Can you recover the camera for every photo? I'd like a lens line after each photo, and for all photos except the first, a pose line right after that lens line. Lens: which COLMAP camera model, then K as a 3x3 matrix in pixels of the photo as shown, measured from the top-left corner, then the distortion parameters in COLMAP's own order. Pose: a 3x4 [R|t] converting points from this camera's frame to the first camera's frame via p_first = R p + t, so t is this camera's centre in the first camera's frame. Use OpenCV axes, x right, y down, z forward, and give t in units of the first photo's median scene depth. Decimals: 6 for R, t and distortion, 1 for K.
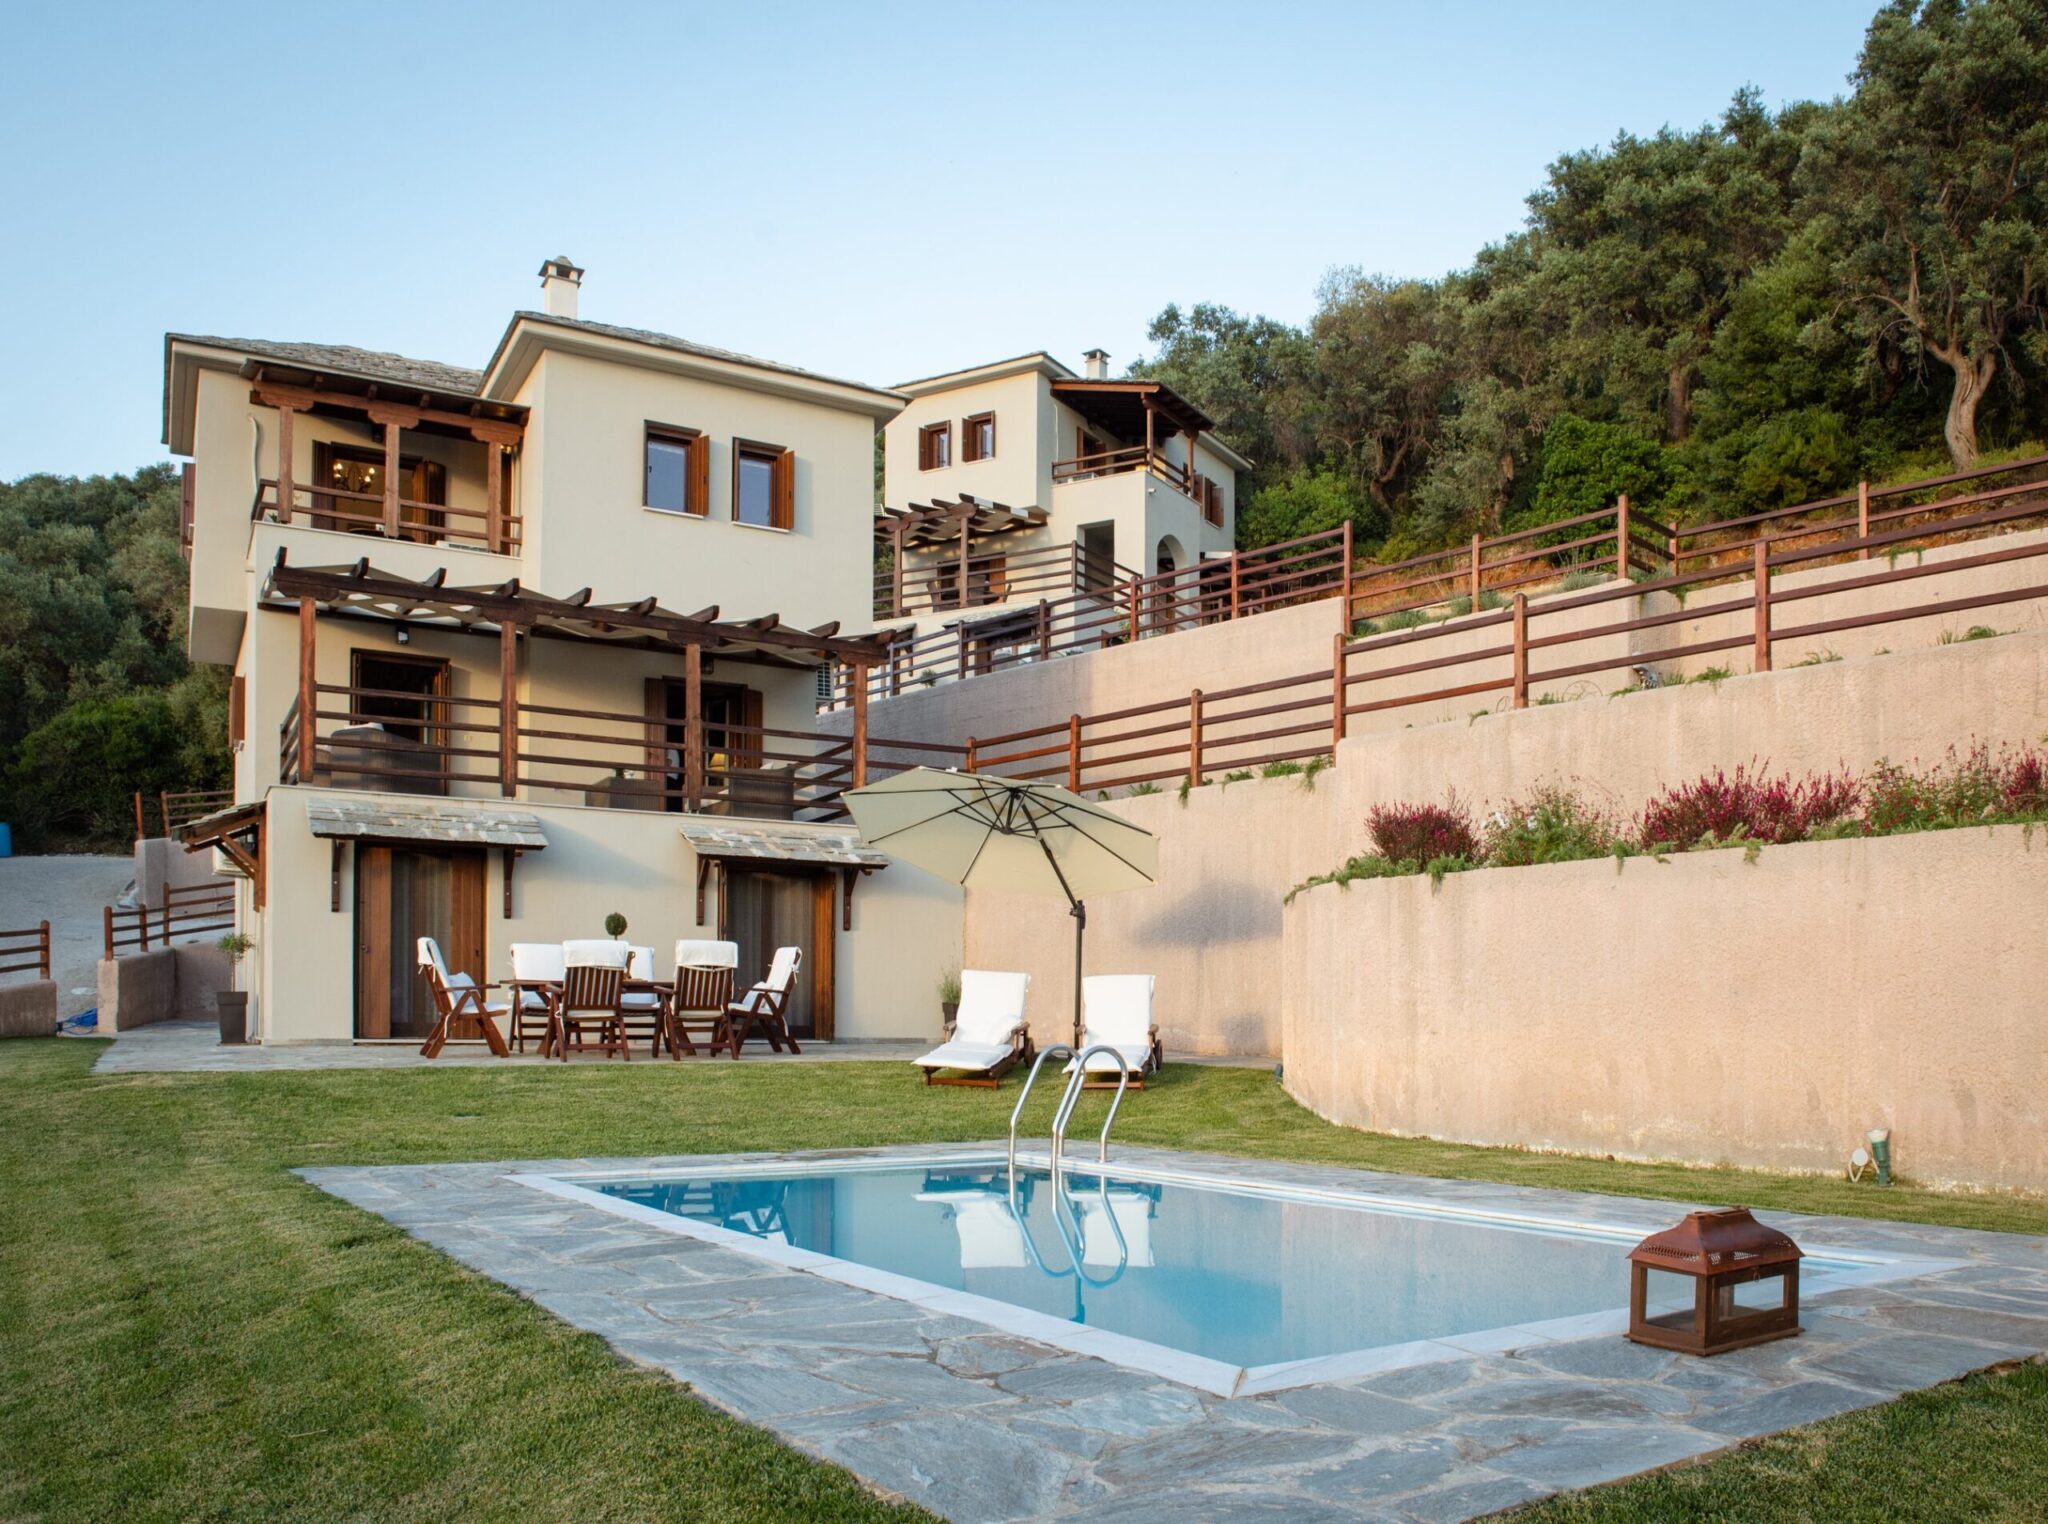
lens RADIAL K [[1758.1, 0, 1024.0], [0, 1758.1, 762.0], [0, 0, 1]] dist [-0.007542, -0.006239]
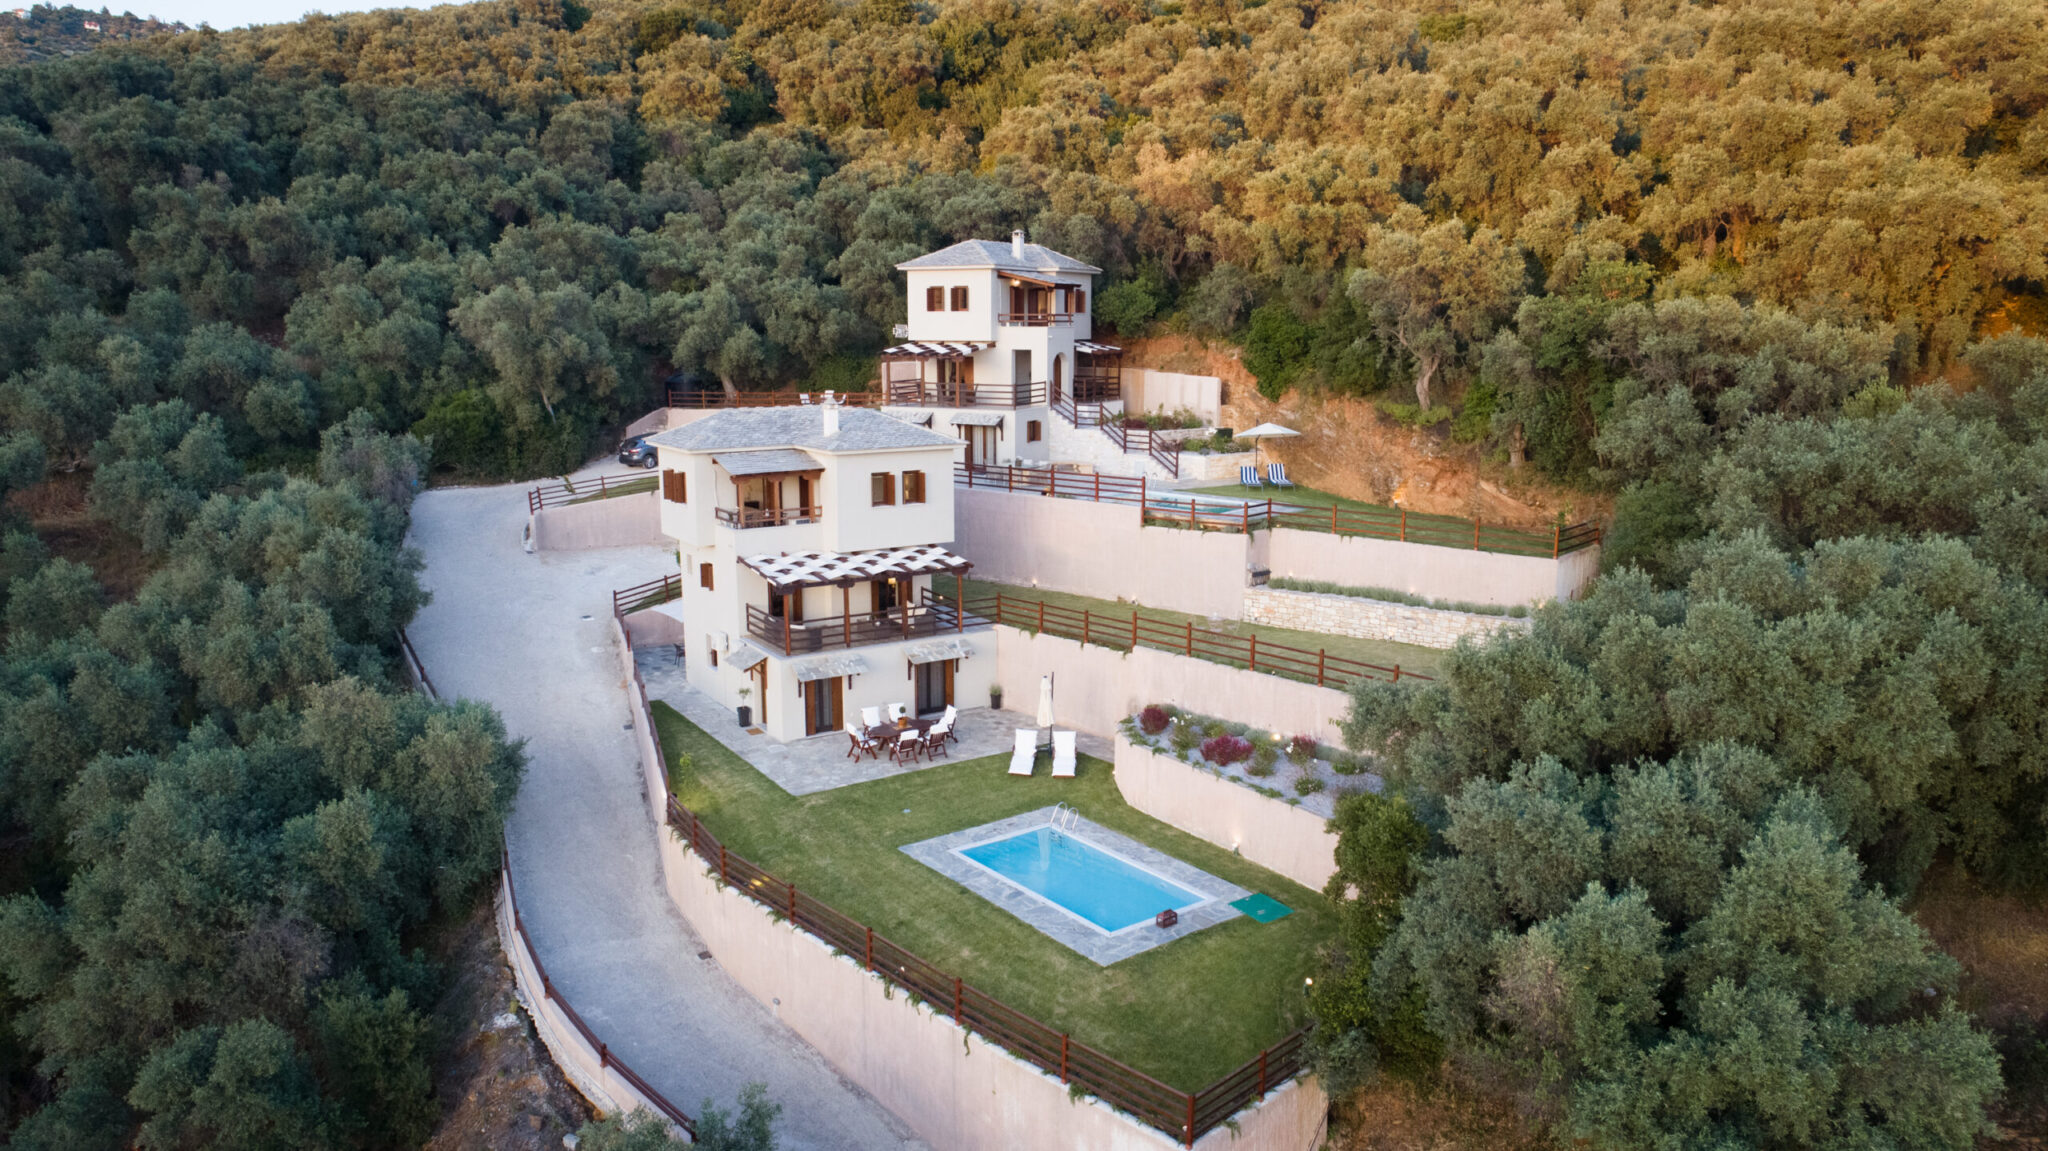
lens RADIAL K [[1379.3, 0, 1024.0], [0, 1379.3, 575.5], [0, 0, 1]] dist [-0.004159, -0.000143]
pose [[0.995674, -0.002162, 0.092895, -0.097831], [-0.025690, 0.954358, 0.297559, -0.349296], [-0.089299, -0.298658, 0.950173, -0.511725]]
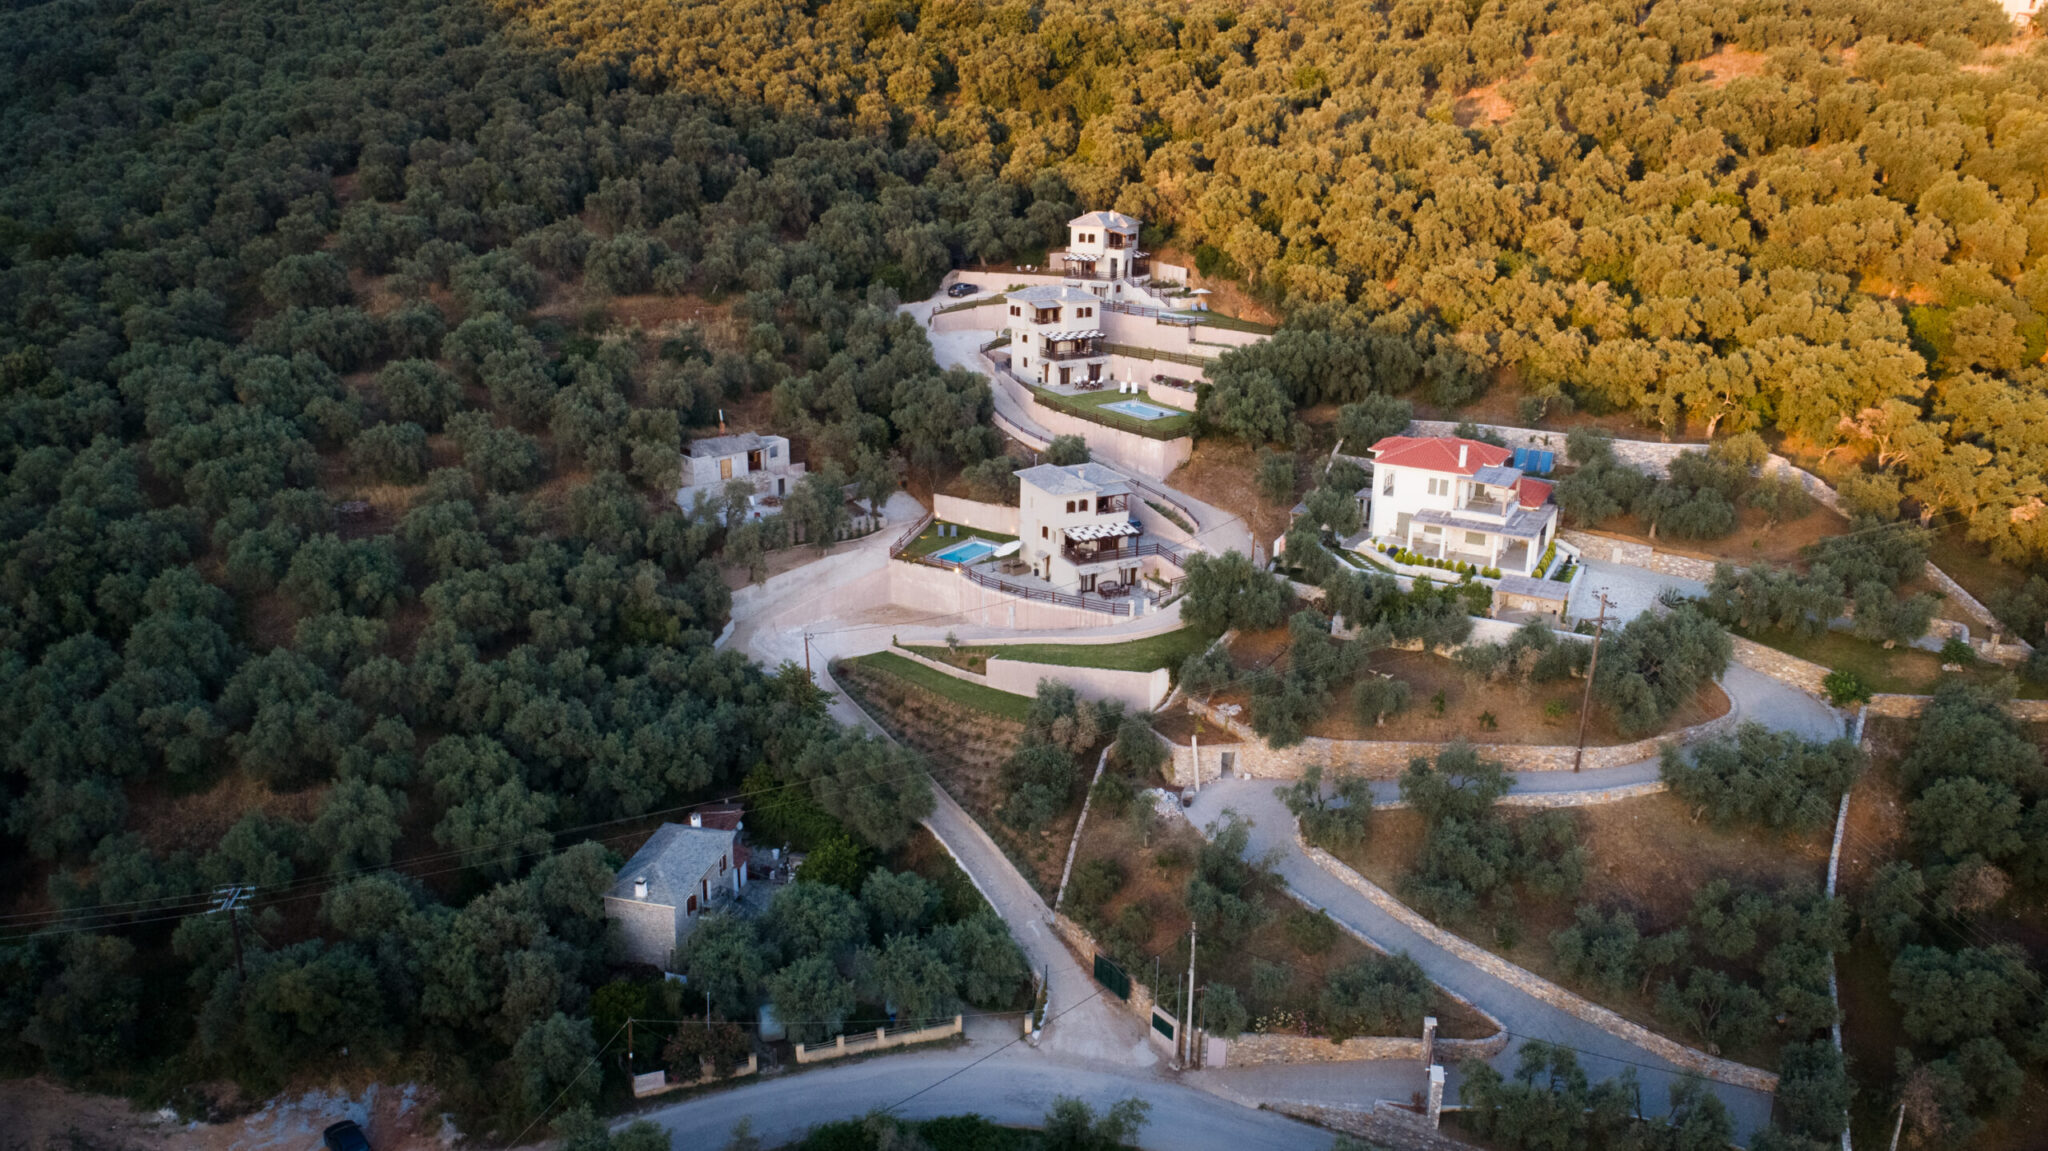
lens RADIAL K [[1494.6, 0, 1024.0], [0, 1494.6, 575.5], [0, 0, 1]] dist [0.001166, 0.000333]
pose [[0.995405, -0.005076, 0.095616, -0.656734], [-0.036348, 0.903810, 0.426387, -1.170183], [-0.088583, -0.427904, 0.899473, -3.393538]]
